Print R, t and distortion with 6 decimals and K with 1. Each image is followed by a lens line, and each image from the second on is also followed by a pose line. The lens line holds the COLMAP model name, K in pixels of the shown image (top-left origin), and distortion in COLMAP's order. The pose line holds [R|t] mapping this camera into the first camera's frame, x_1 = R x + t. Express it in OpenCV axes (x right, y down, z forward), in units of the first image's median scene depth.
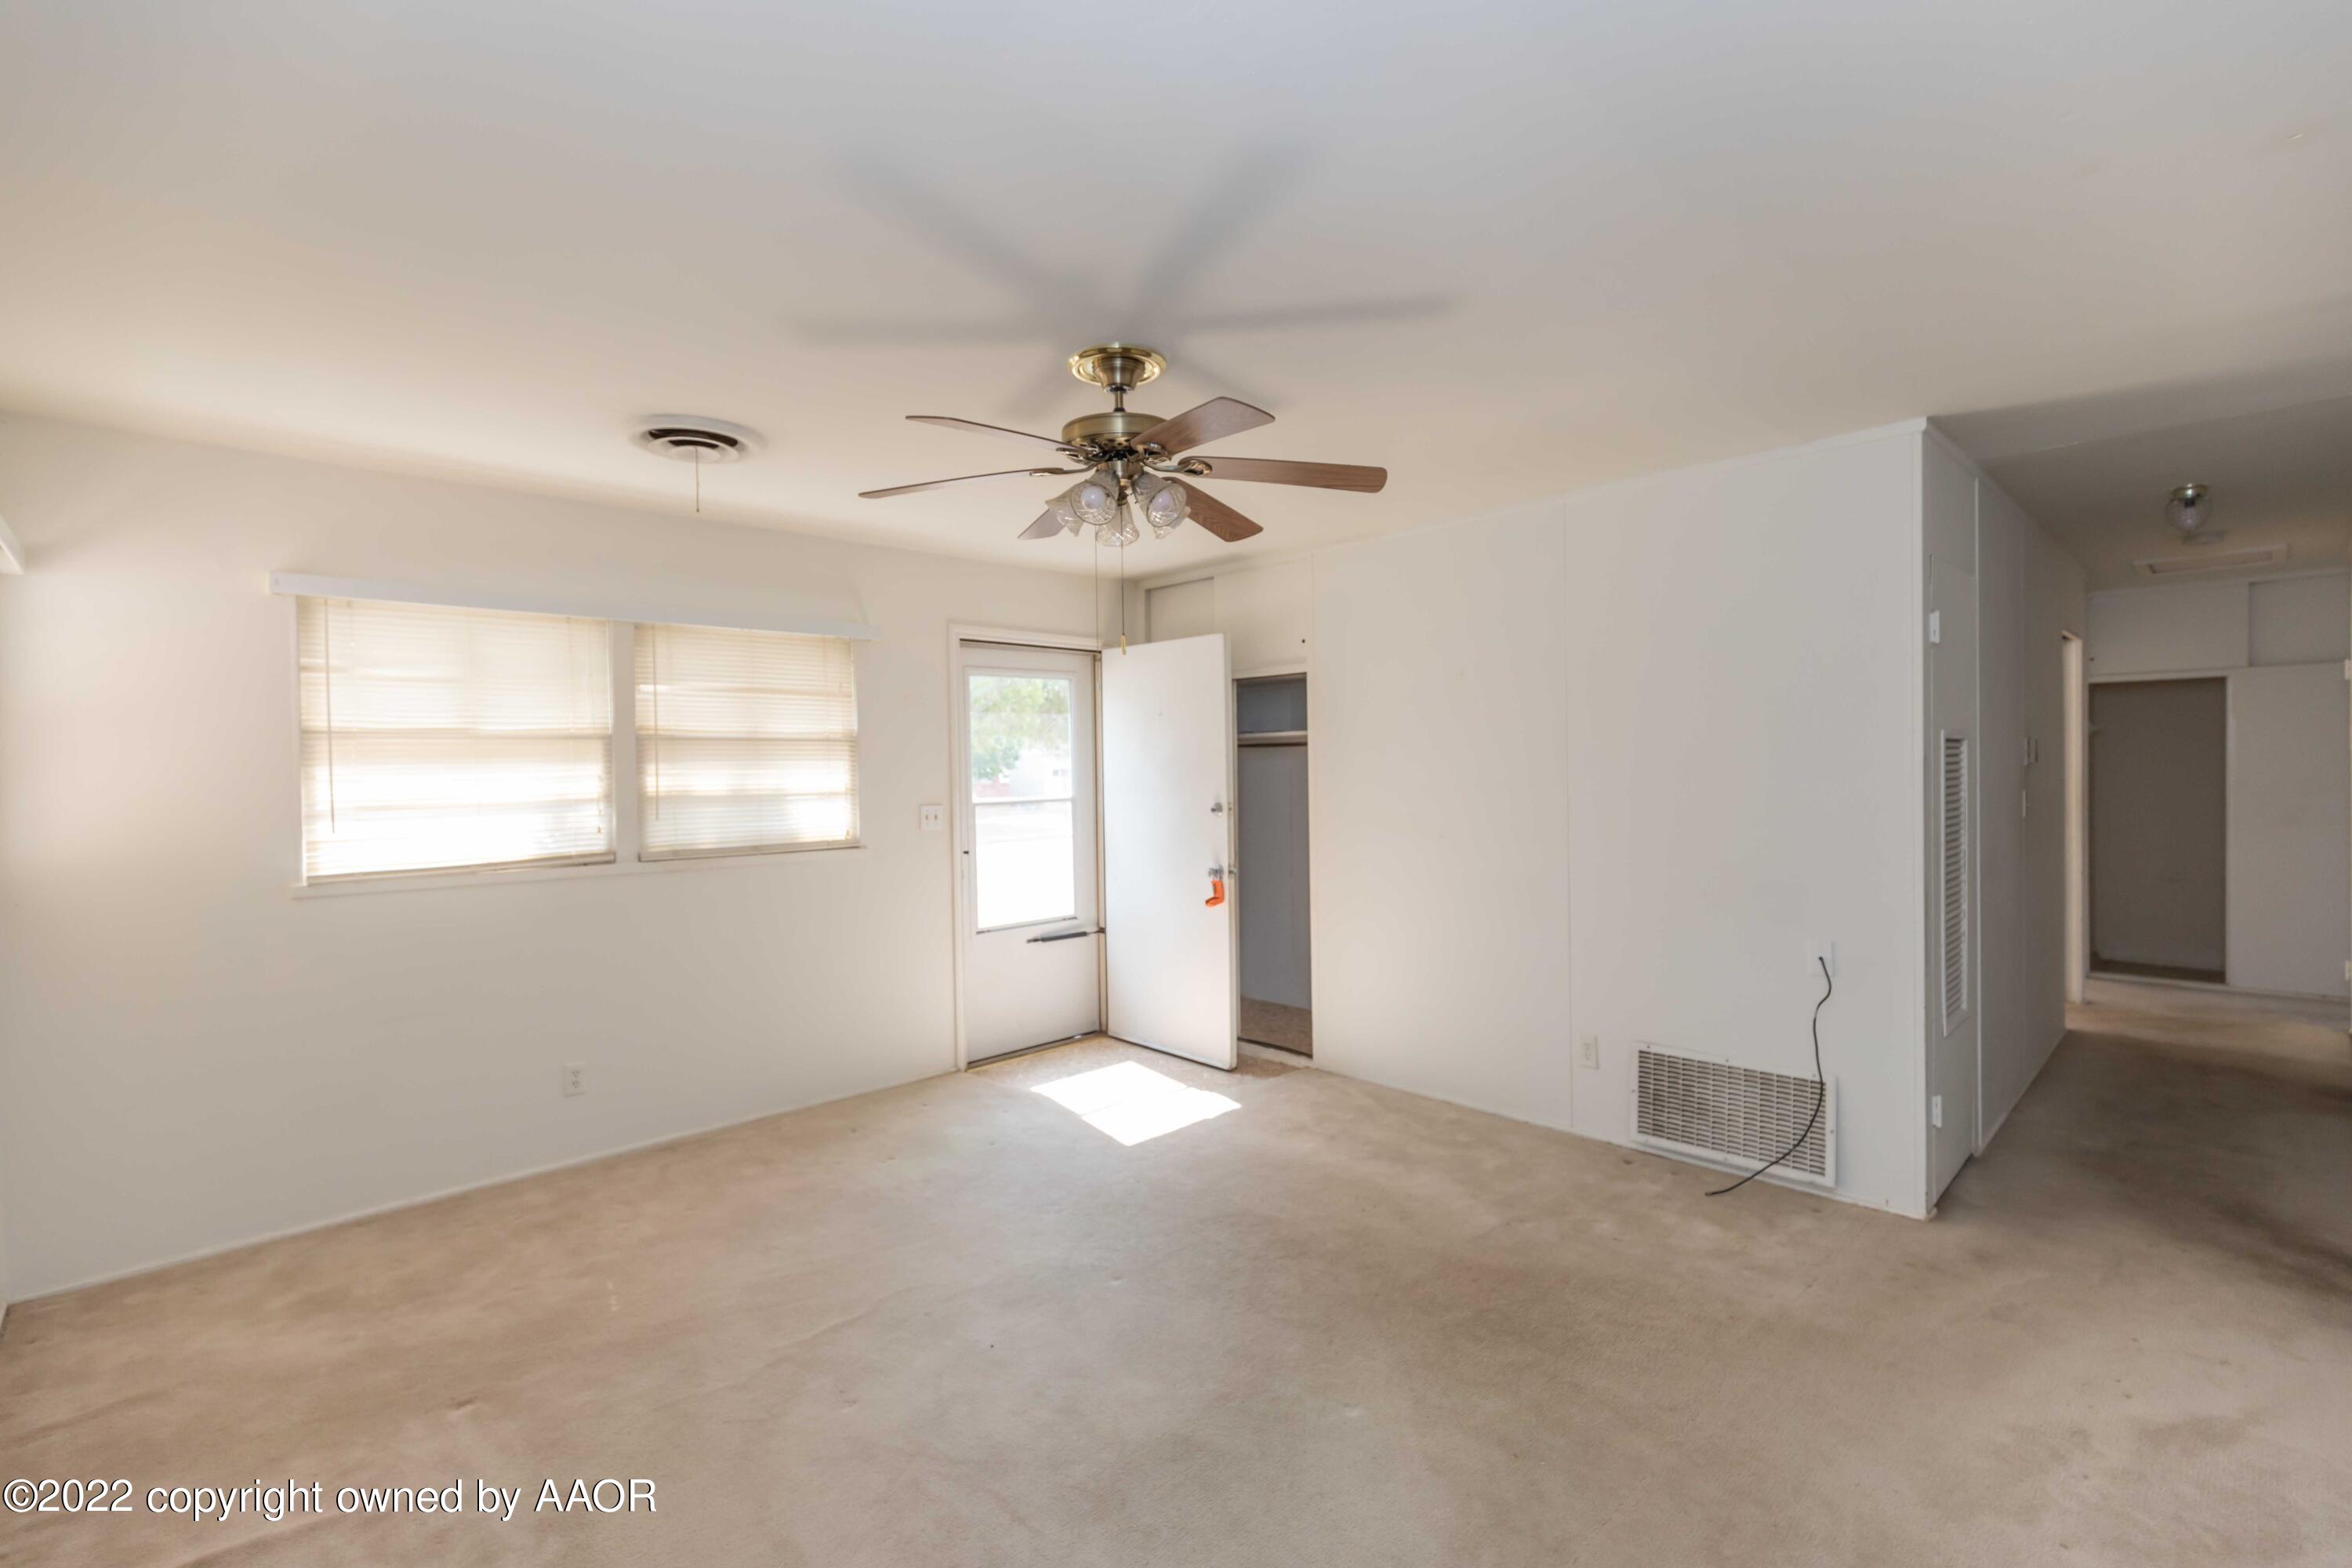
lens RADIAL K [[1058.8, 0, 1213.4], [0, 1058.8, 787.9], [0, 0, 1]] dist [0.002117, -0.000381]
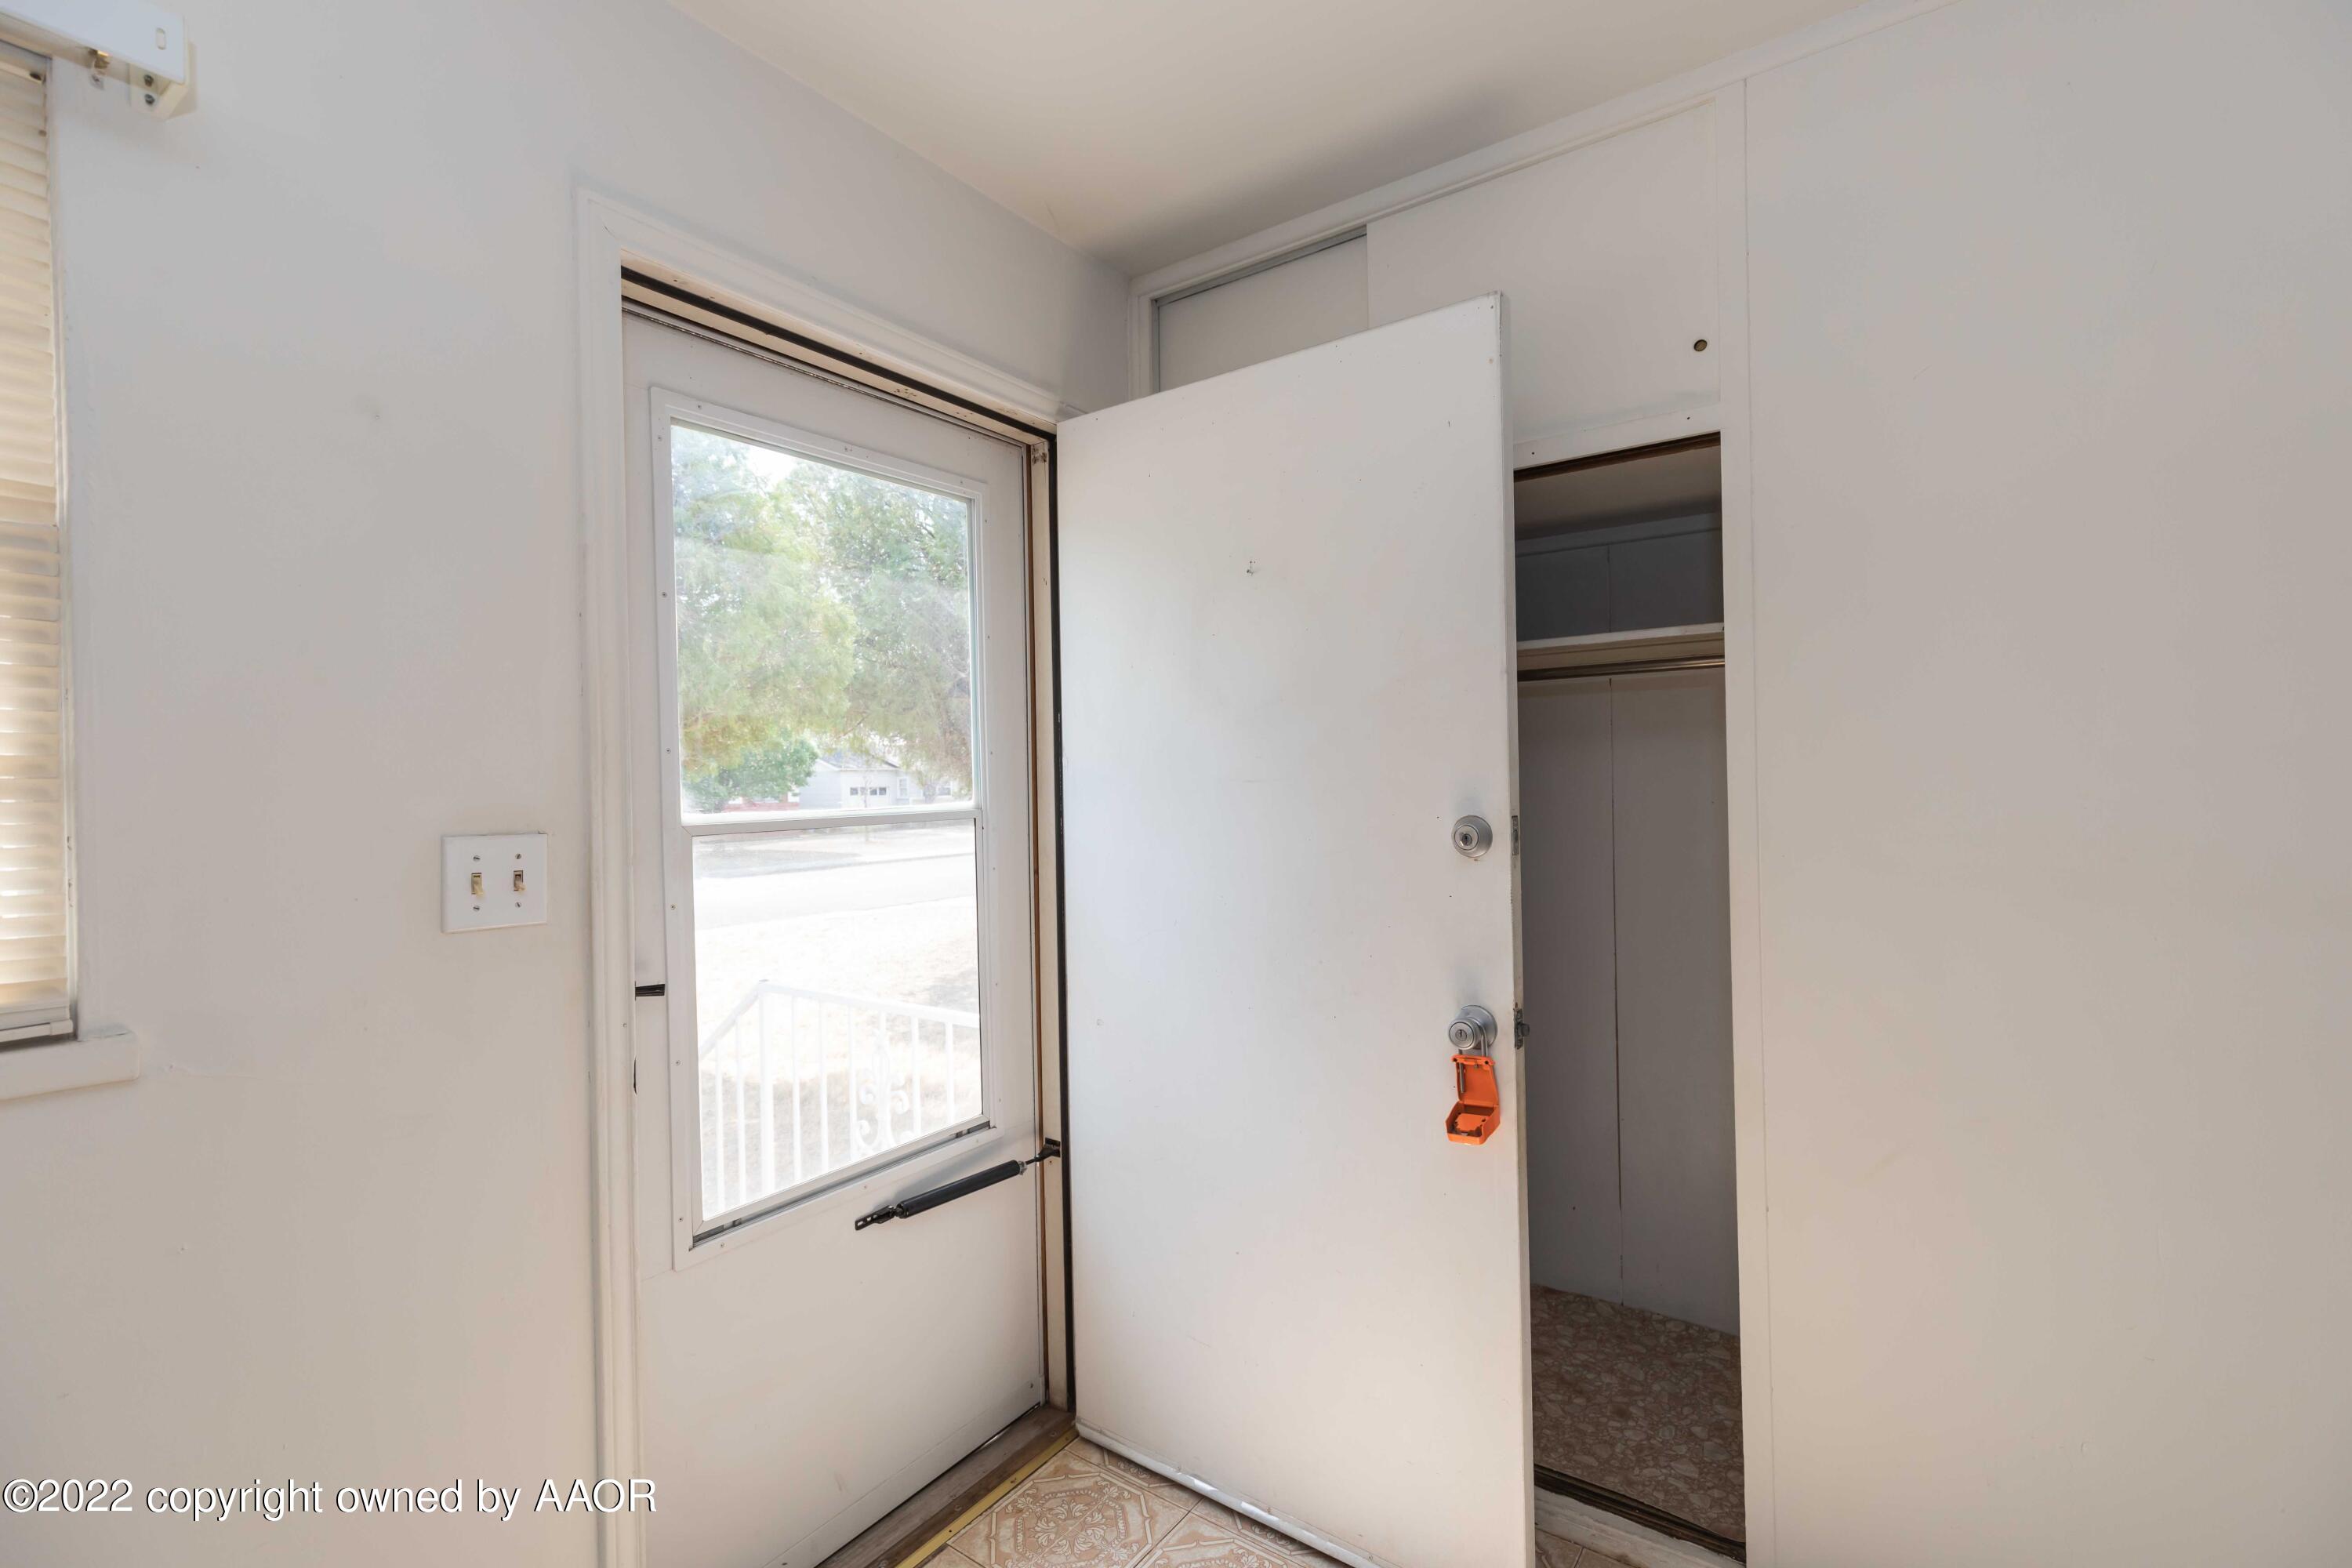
lens RADIAL K [[1020.1, 0, 1187.2], [0, 1020.1, 788.1], [0, 0, 1]] dist [0.000999, -0.000117]
pose [[0.985105, -0.004469, 0.171895, -0.140616], [0.008132, 0.999754, -0.020613, 0.011236], [-0.171760, 0.021704, 0.984900, 0.722536]]
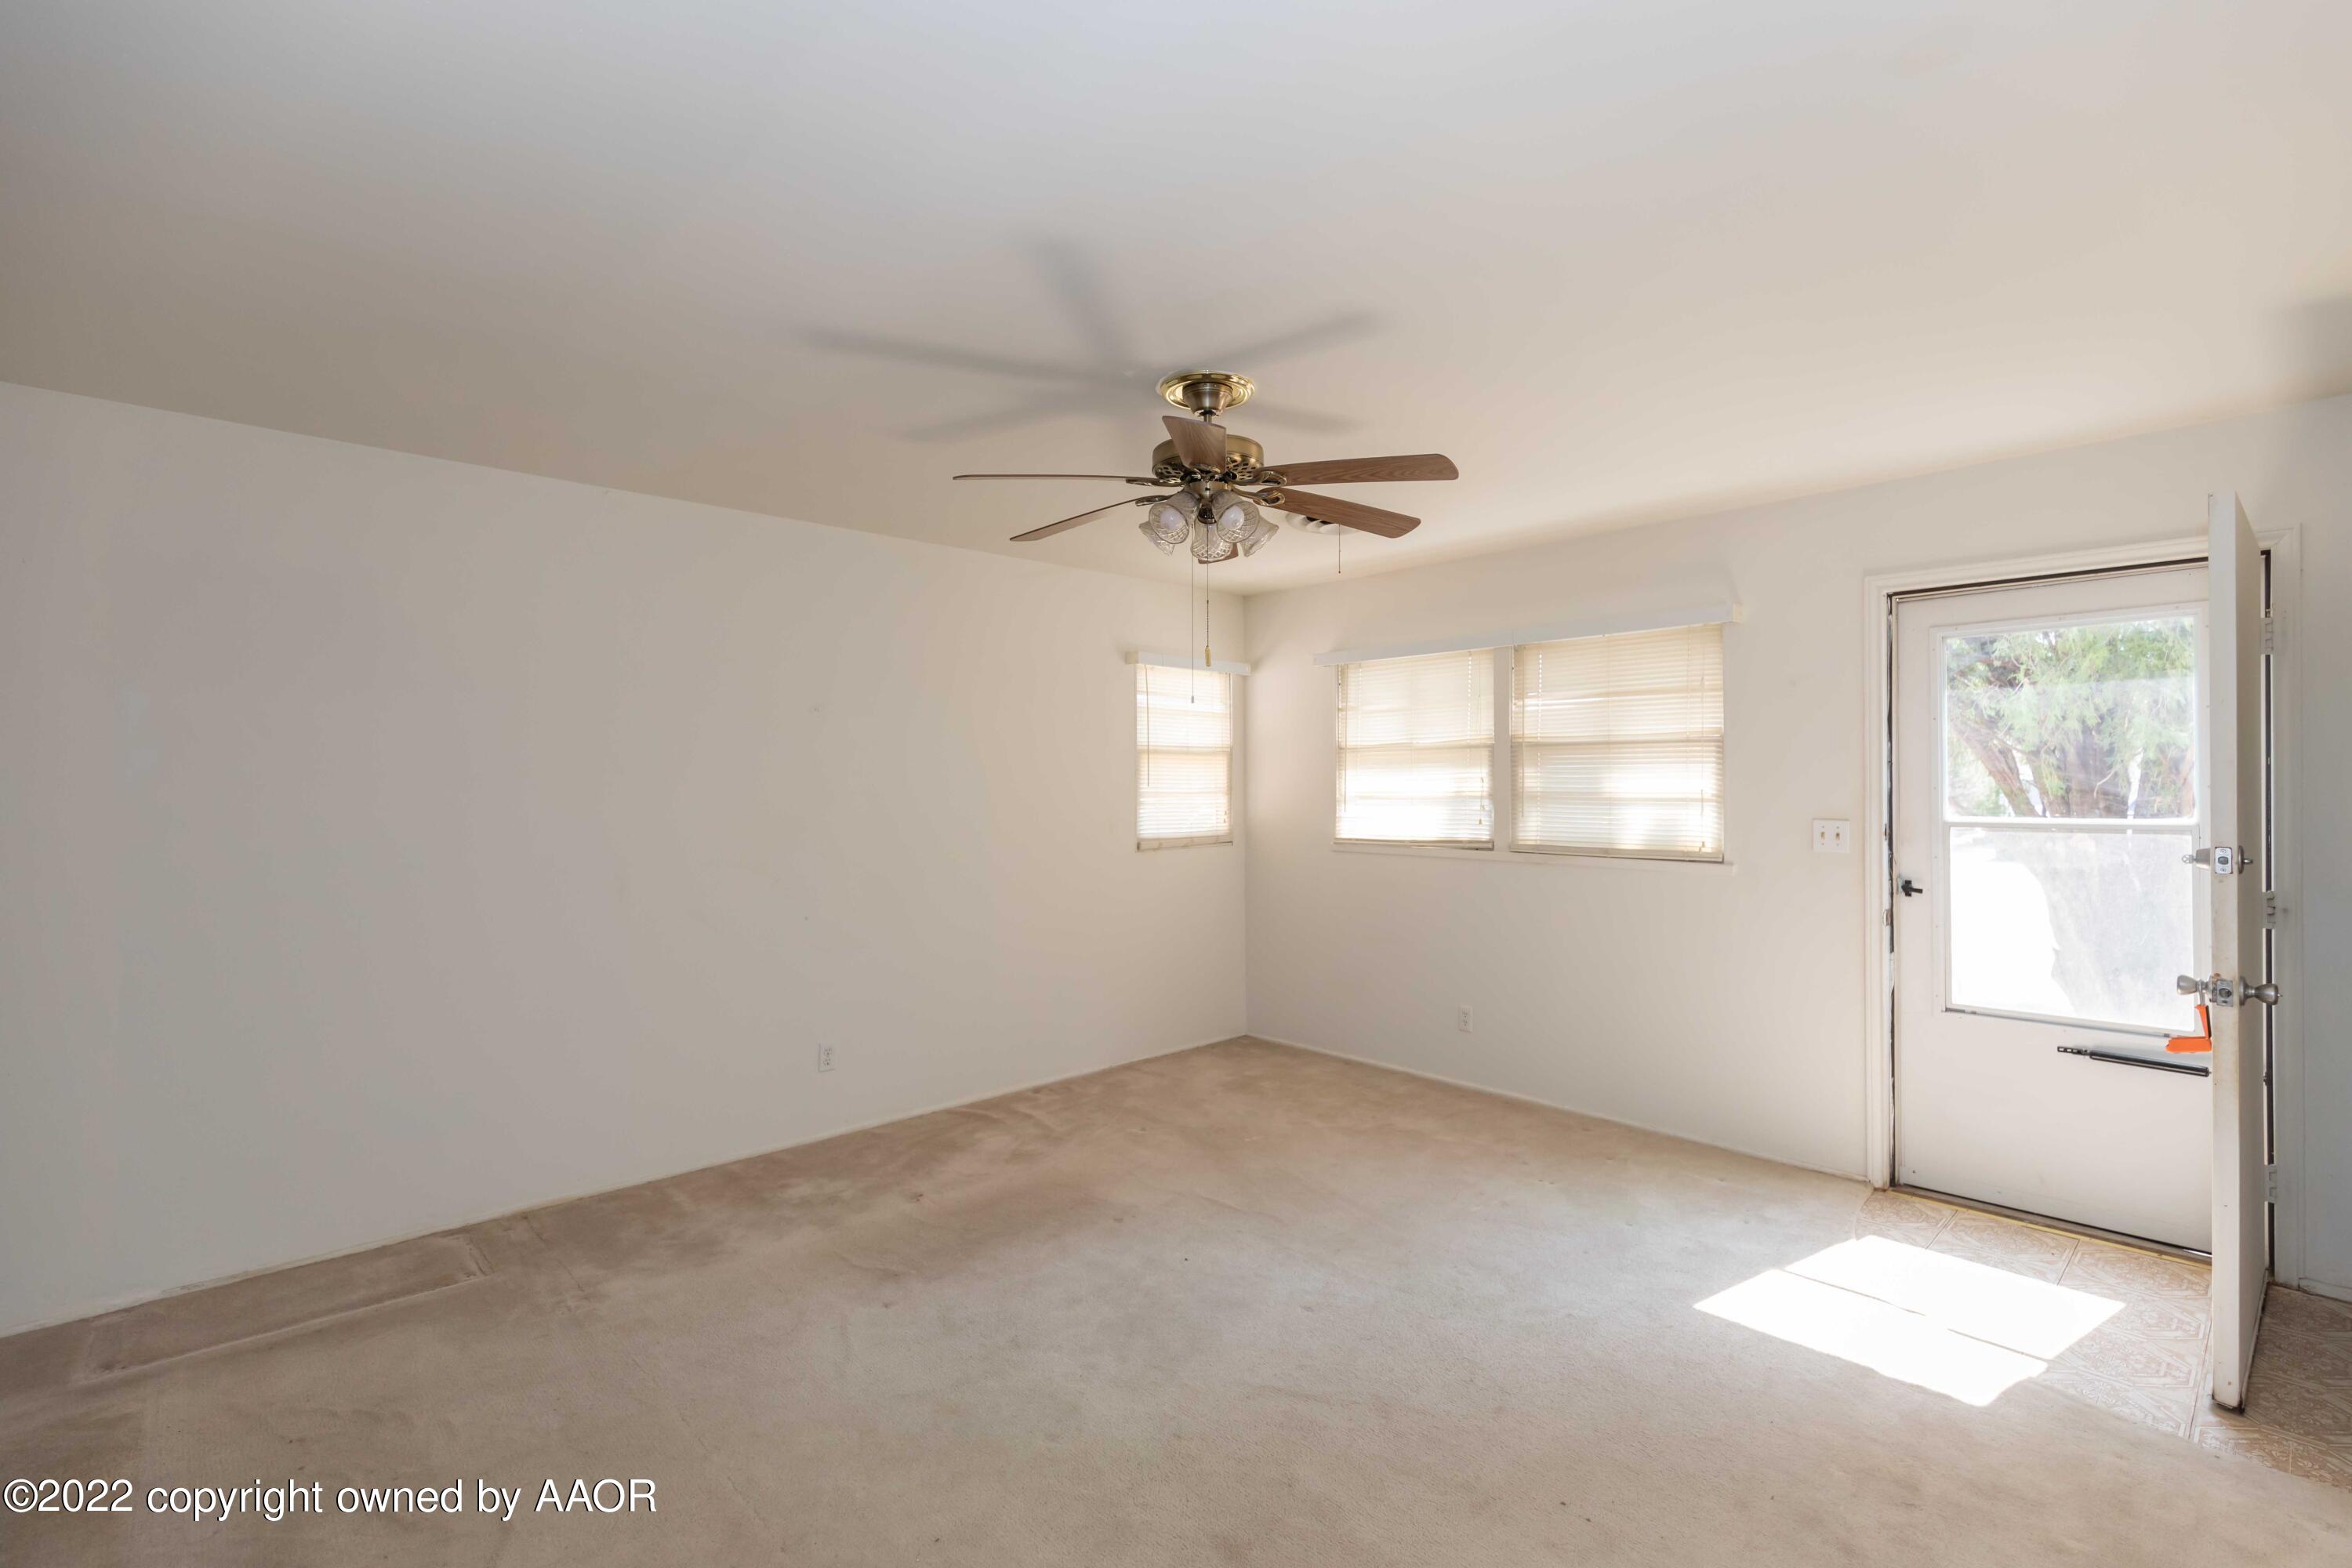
lens RADIAL K [[1037.2, 0, 1135.6], [0, 1037.2, 787.8], [0, 0, 1]] dist [0.000269, -0.000219]
pose [[-0.058294, 0.019657, -0.998106, 0.515601], [-0.015574, 0.999667, 0.020598, -0.014578], [0.998178, 0.016745, -0.057969, 0.544081]]
